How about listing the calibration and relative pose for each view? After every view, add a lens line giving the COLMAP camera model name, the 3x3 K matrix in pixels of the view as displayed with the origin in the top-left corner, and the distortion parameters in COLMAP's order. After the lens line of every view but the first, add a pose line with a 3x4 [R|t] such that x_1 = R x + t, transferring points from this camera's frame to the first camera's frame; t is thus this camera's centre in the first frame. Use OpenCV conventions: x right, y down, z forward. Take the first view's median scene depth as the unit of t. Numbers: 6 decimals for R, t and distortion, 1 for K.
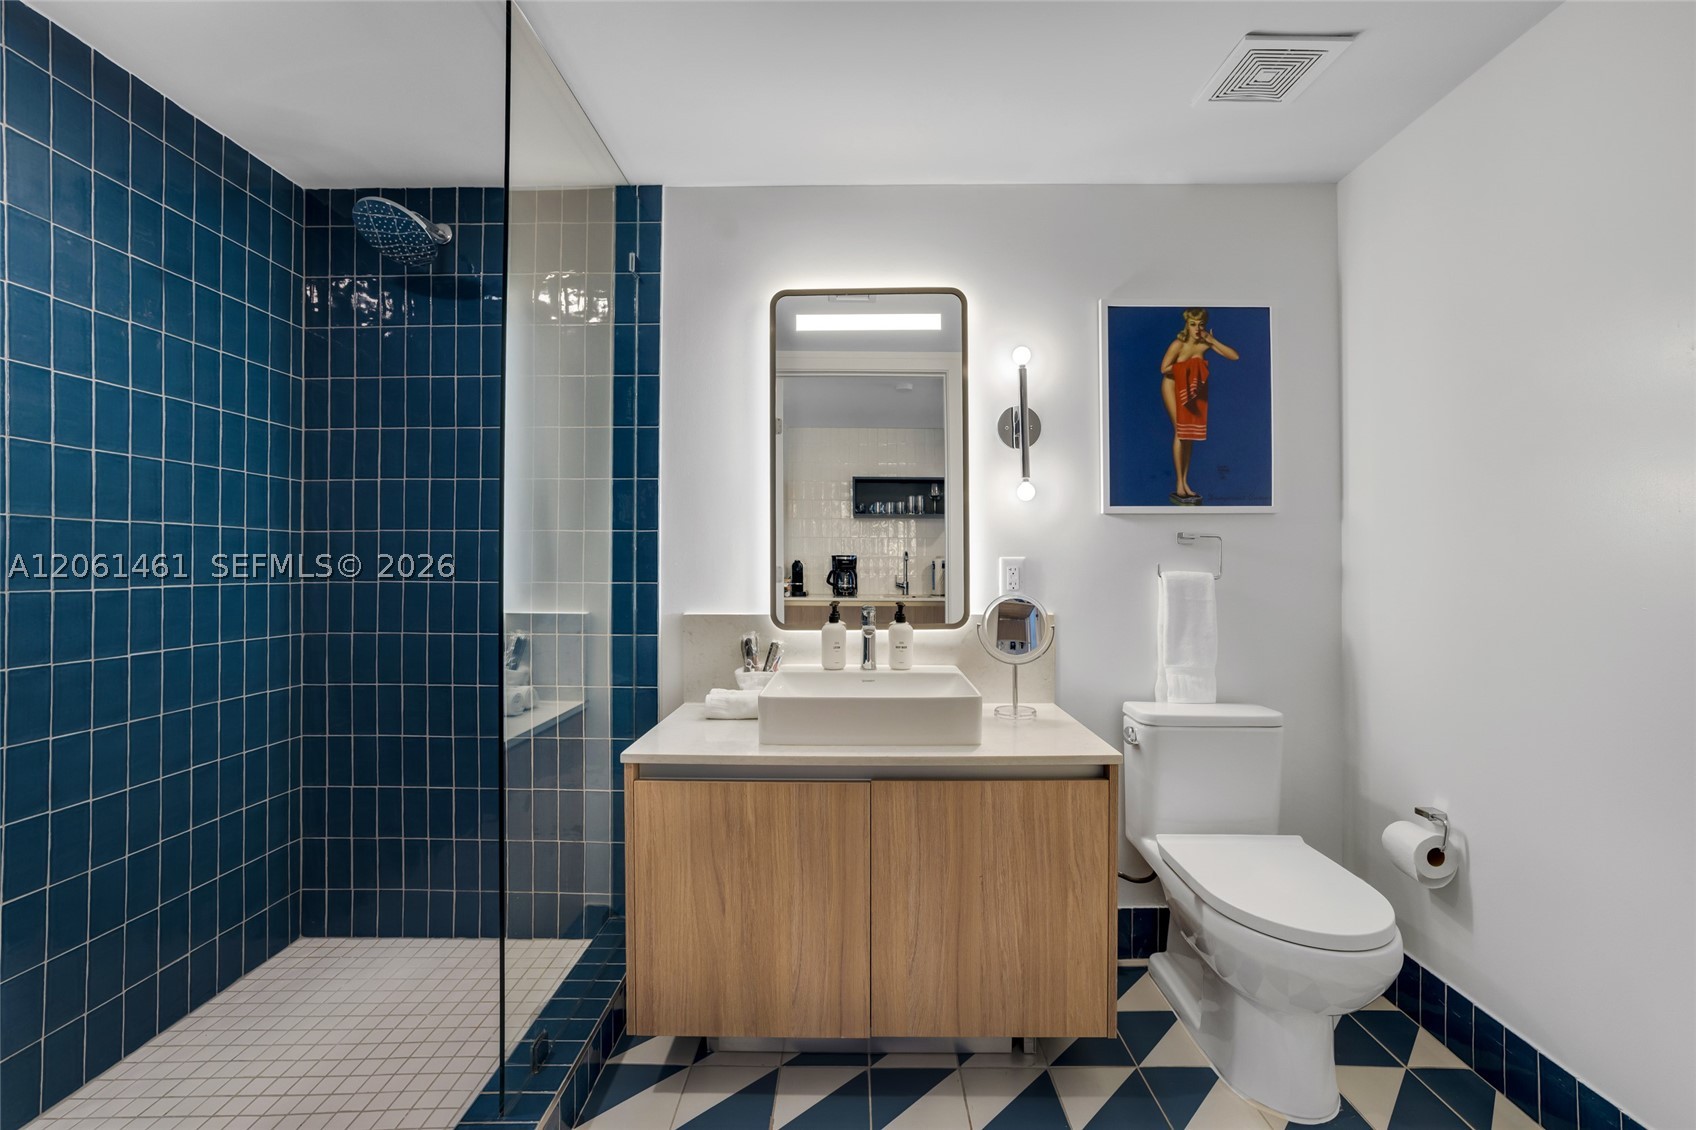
lens RADIAL K [[718.0, 0, 848.1], [0, 718.0, 563.4], [0, 0, 1]] dist [-0.005279, 0.000185]
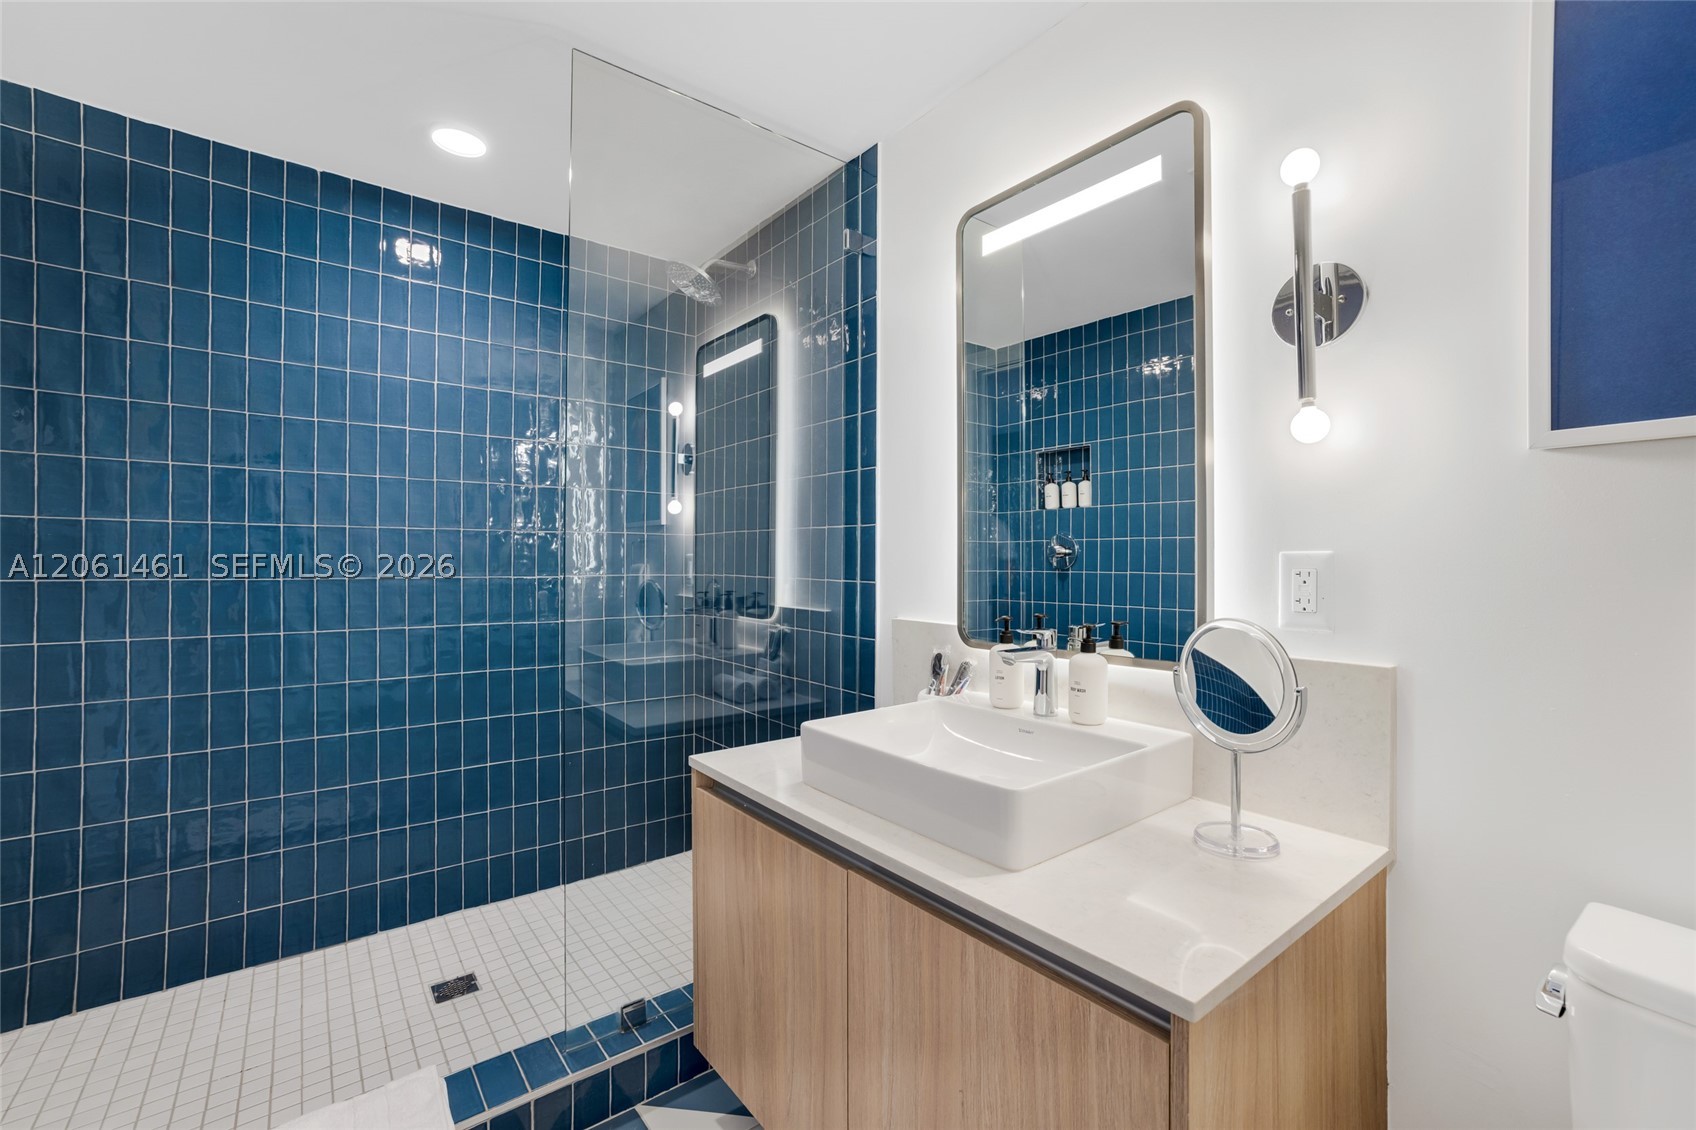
lens RADIAL K [[718.0, 0, 852.5], [0, 718.0, 557.9], [0, 0, 1]] dist [-0.005279, 0.000185]
pose [[0.633220, 0.000006, -0.773972, 0.438890], [0.001866, 0.999997, 0.001535, -0.005119], [0.773970, -0.002416, 0.633218, 0.413759]]
